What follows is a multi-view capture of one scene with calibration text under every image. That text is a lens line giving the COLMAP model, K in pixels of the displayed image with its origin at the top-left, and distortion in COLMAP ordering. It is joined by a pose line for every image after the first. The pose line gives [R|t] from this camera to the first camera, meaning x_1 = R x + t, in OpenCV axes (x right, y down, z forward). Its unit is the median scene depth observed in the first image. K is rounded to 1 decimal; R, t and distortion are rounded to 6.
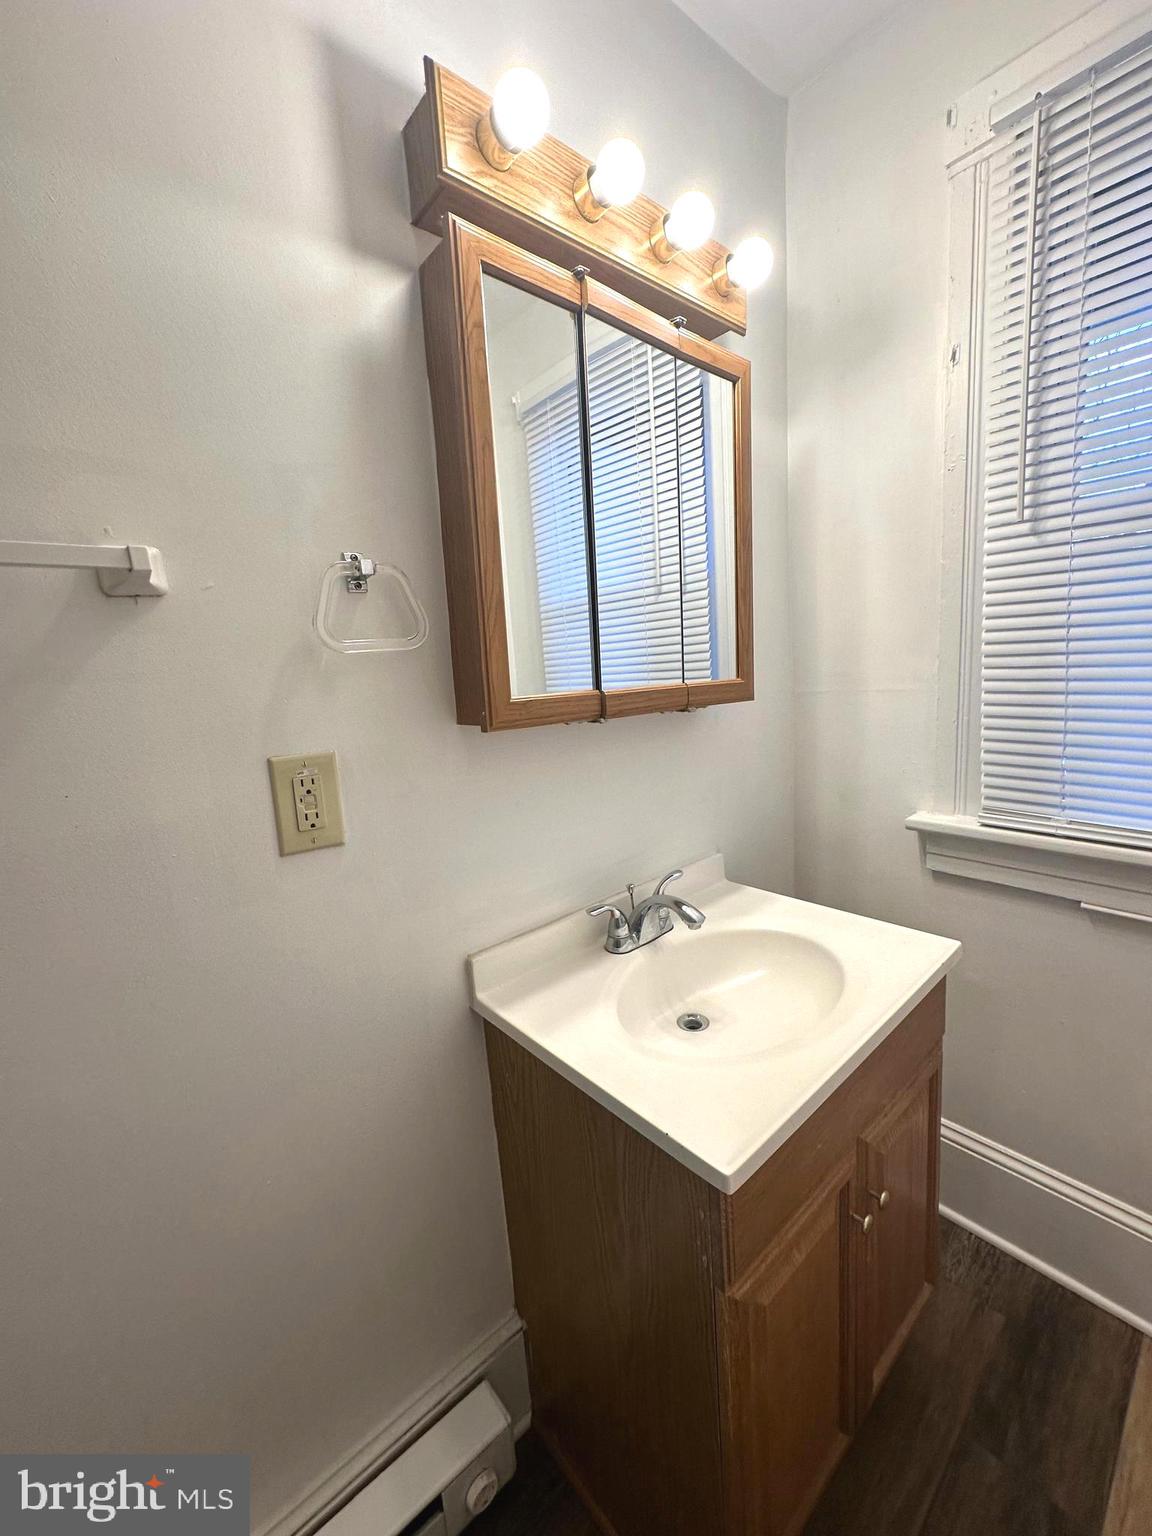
lens RADIAL K [[609.8, 0, 580.4], [0, 609.8, 771.6], [0, 0, 1]] dist [-0.001203, 0.001019]
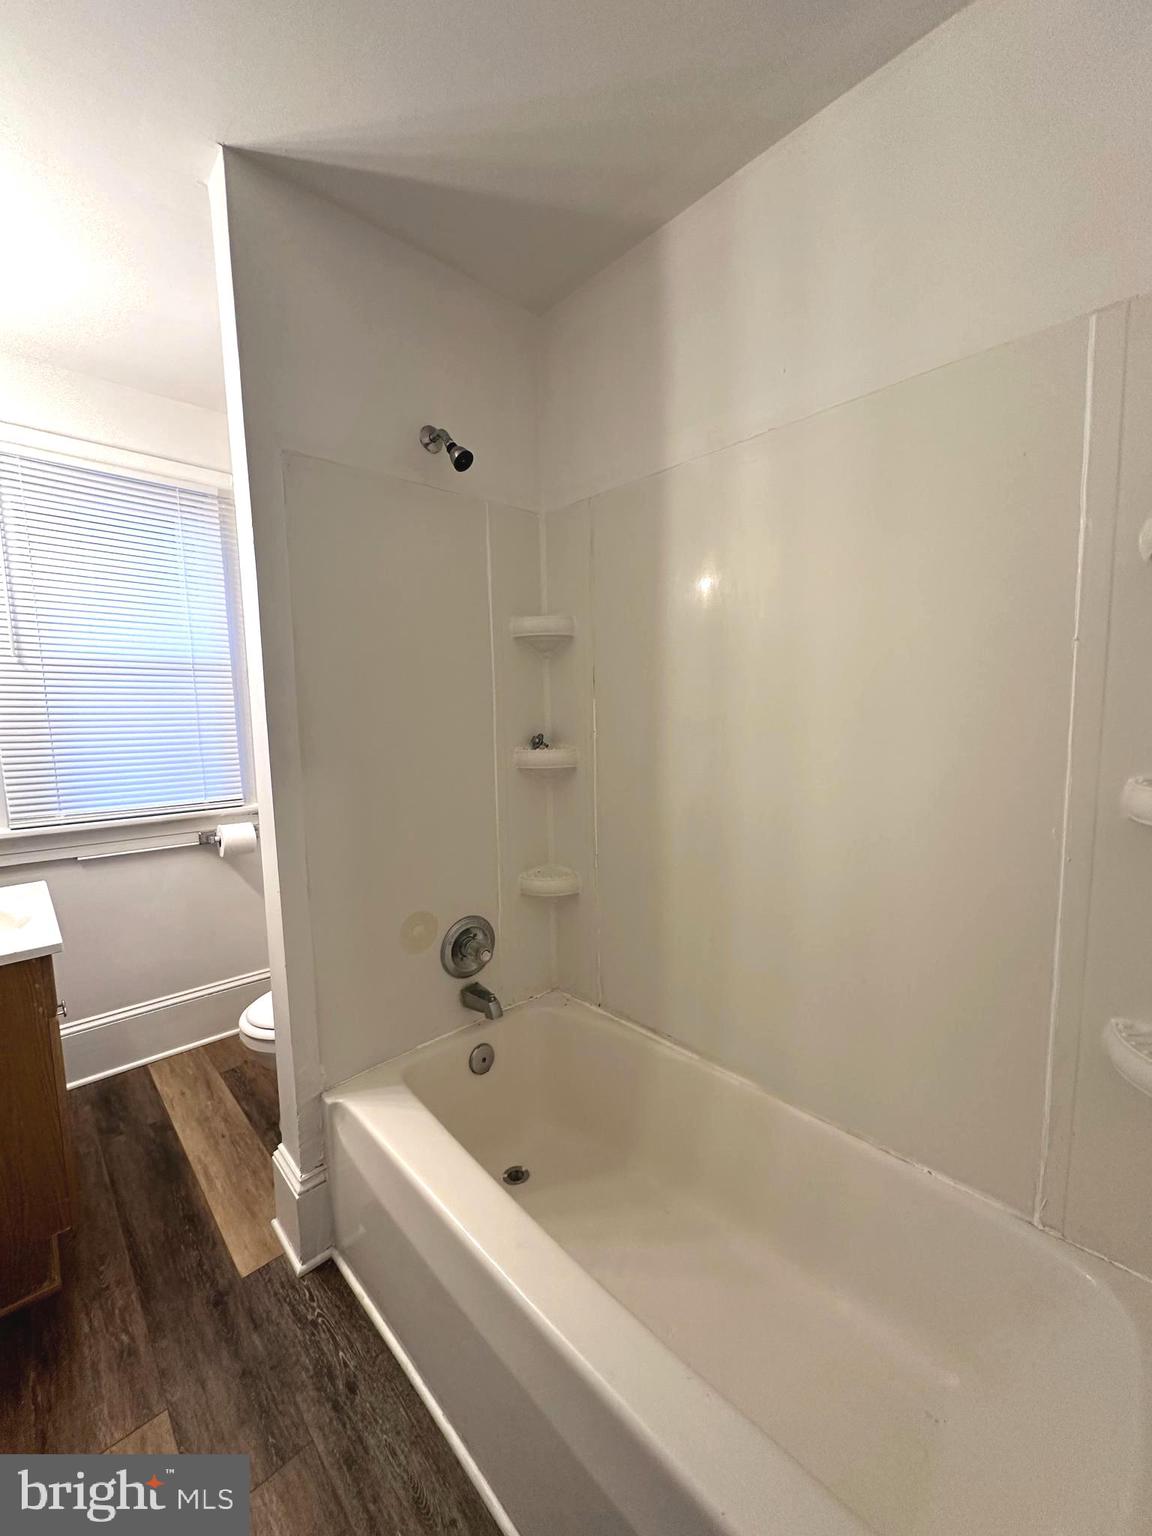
lens RADIAL K [[609.8, 0, 577.8], [0, 609.8, 770.7], [0, 0, 1]] dist [-0.001203, 0.001019]
pose [[-0.041227, -0.038885, 0.998393, -1.182282], [0.187276, 0.981232, 0.045950, 0.161277], [-0.981442, 0.188870, -0.033171, -0.540644]]
